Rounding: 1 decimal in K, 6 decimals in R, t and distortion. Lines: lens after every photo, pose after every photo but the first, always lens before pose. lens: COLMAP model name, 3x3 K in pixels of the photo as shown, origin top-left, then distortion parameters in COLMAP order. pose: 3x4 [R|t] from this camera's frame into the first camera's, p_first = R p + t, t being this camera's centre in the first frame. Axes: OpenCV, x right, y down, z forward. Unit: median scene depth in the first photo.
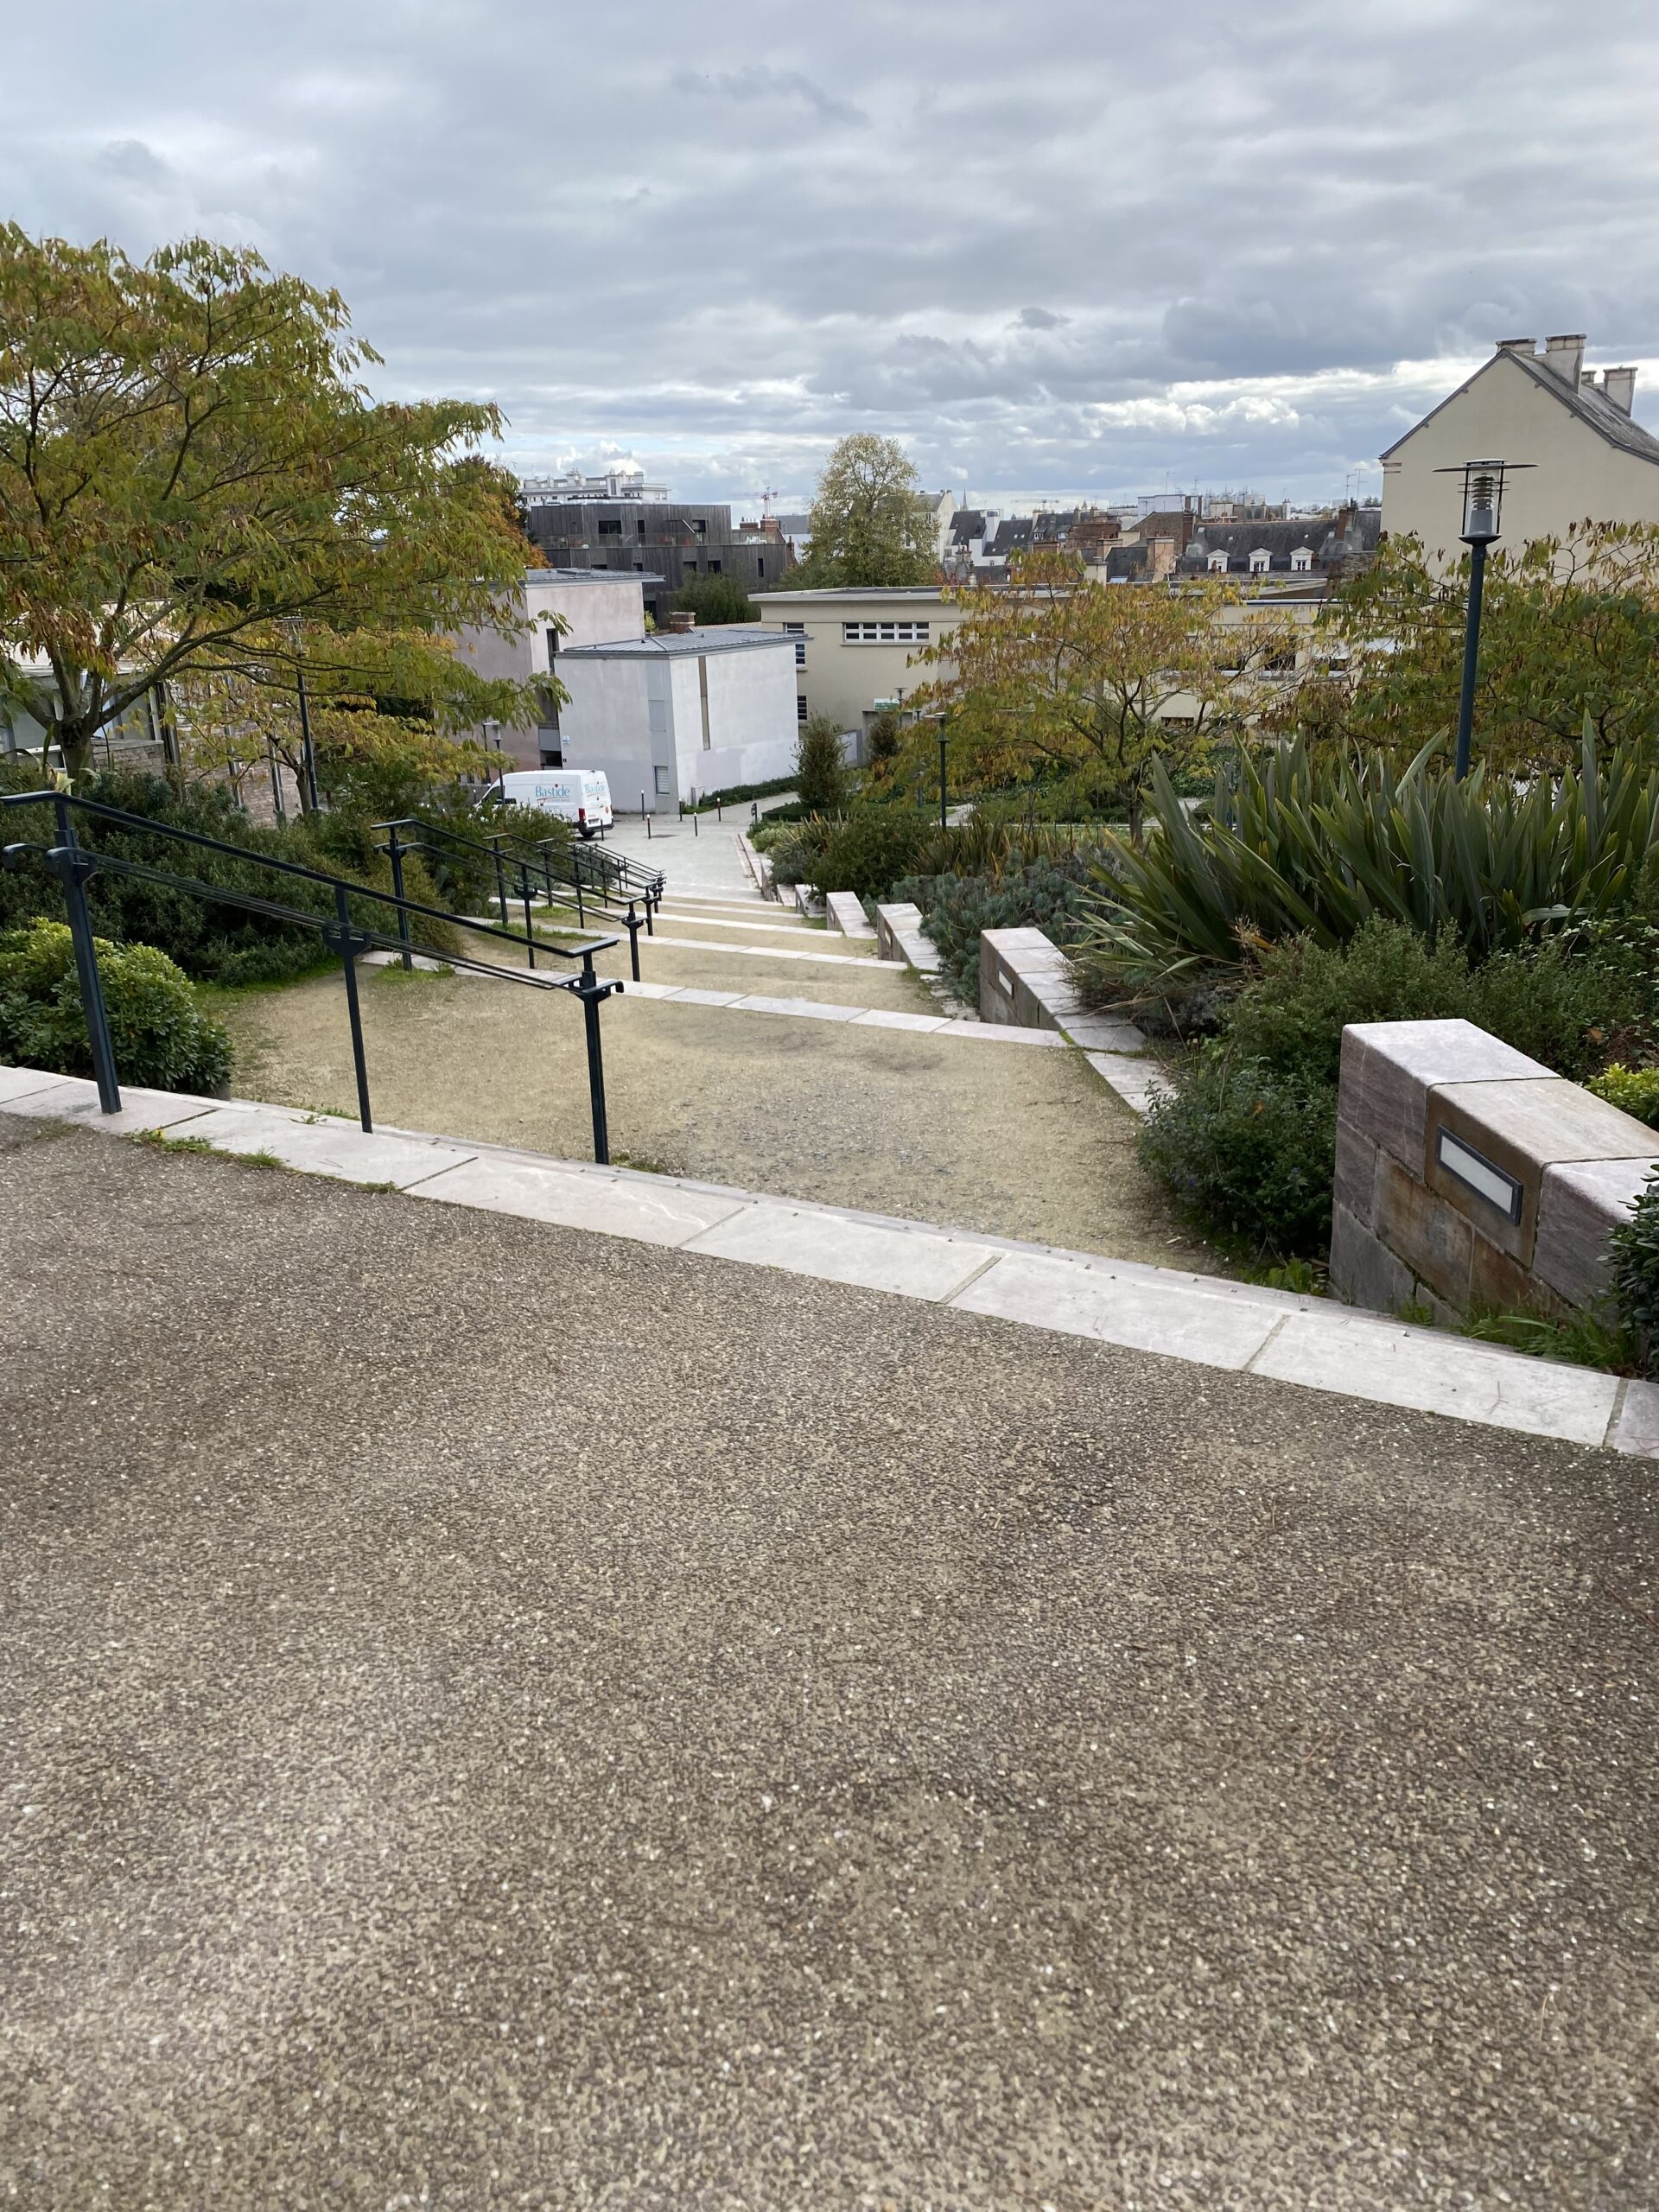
lens RADIAL K [[1670.0, 0, 831.0], [0, 1670.0, 1105.6], [0, 0, 1]] dist [0.059988, 0.002791]
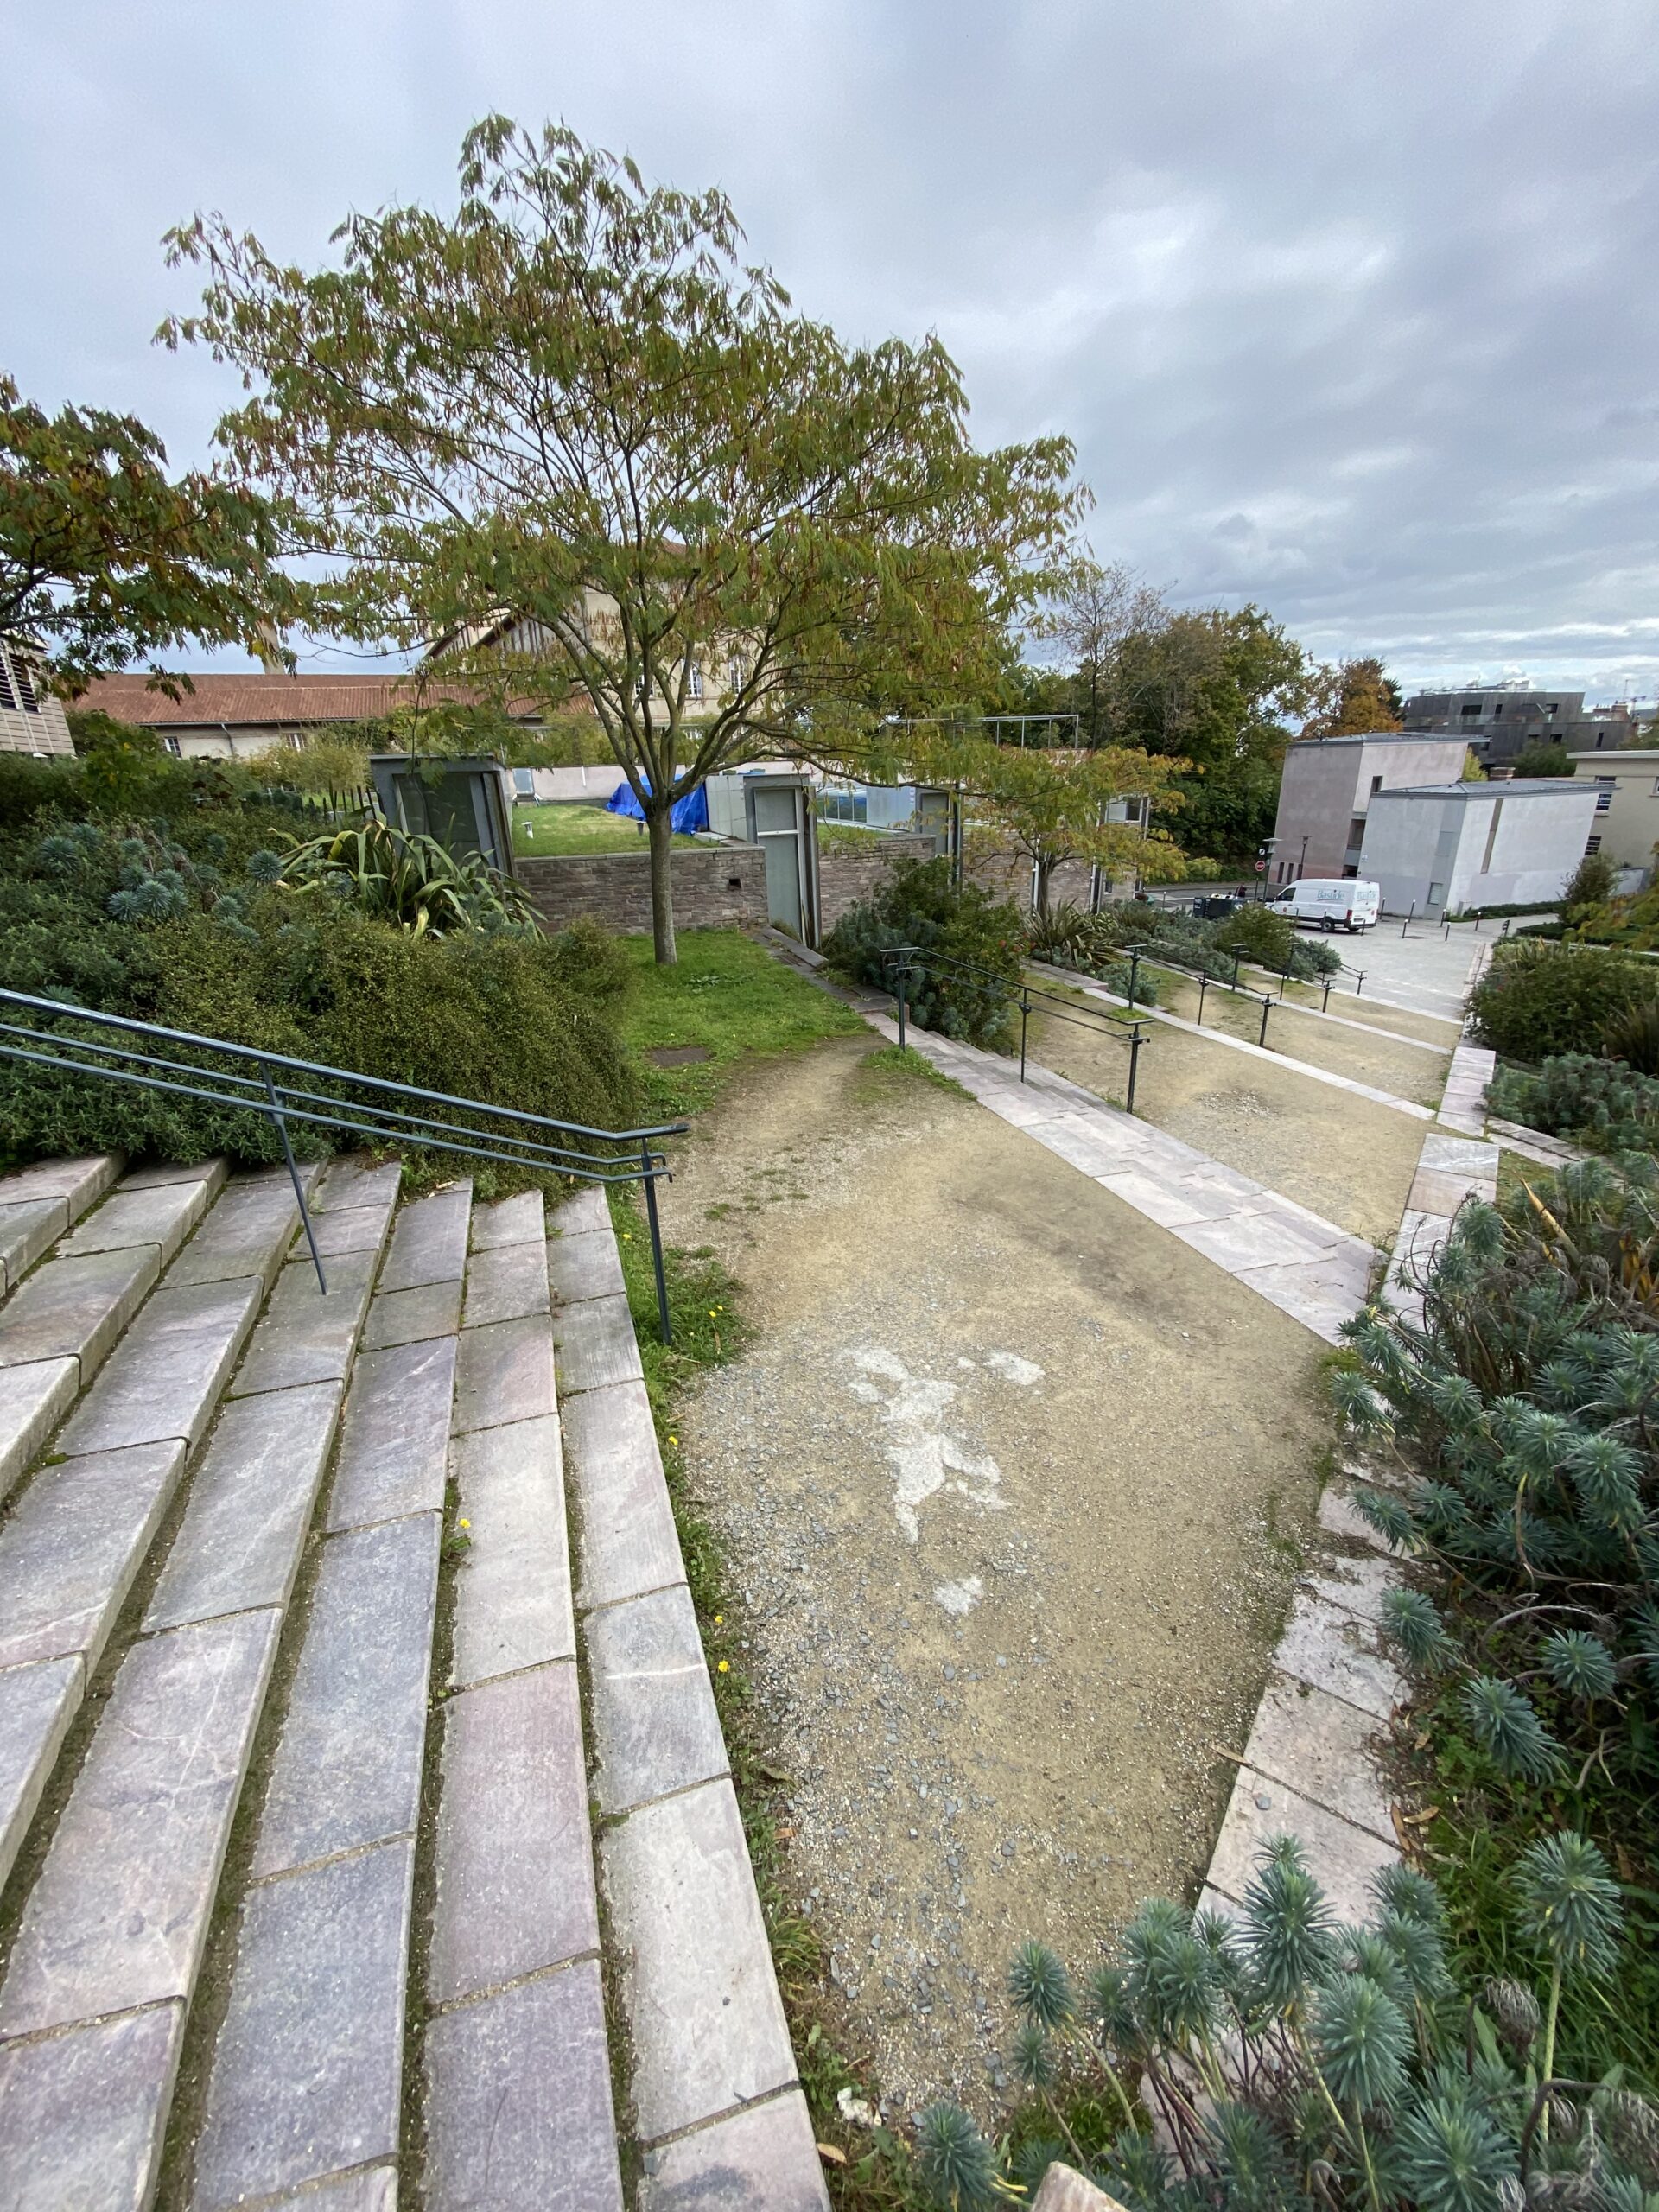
lens RADIAL K [[887.9, 0, 828.9], [0, 887.9, 1108.1], [0, 0, 1]] dist [-0.027484, -0.000376]
pose [[0.734185, 0.239563, -0.635280, 0.023136], [-0.192479, 0.970735, 0.143618, -0.039662], [0.651094, 0.016836, 0.758810, 0.181642]]
